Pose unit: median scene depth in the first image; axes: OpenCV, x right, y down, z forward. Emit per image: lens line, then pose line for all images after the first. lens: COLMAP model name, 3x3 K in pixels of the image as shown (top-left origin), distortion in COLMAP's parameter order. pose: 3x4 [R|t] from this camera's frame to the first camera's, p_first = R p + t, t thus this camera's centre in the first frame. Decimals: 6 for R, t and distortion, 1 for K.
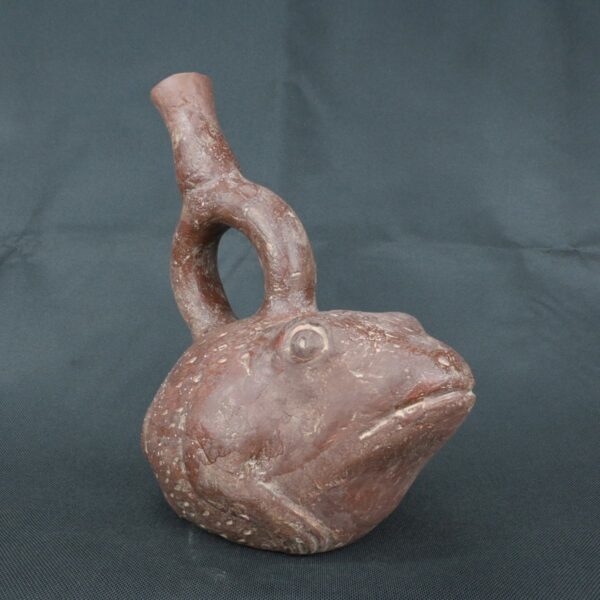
lens RADIAL K [[611.9, 0, 300.0], [0, 611.9, 300.0], [0, 0, 1]] dist [0.004538, -0.008908]
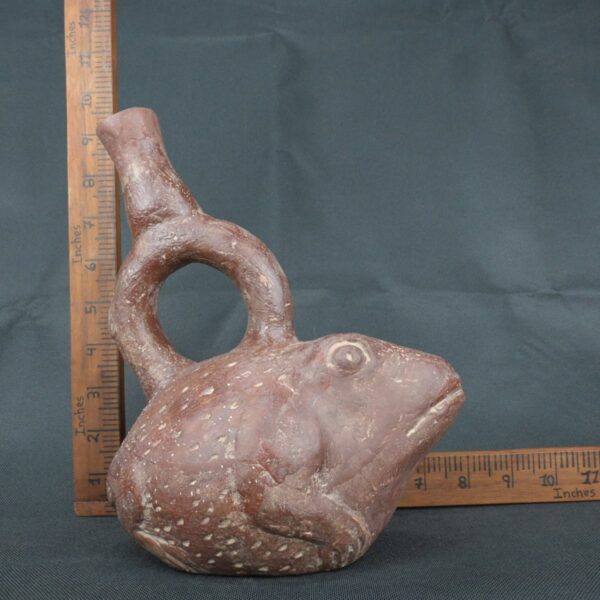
lens RADIAL K [[642.4, 0, 300.0], [0, 642.4, 300.0], [0, 0, 1]] dist [-0.003475, -0.007326]
pose [[0.840111, 0.008917, 0.542342, -0.685870], [0.074156, 0.988588, -0.131126, 0.112299], [-0.537322, 0.150379, 0.829862, 0.074383]]
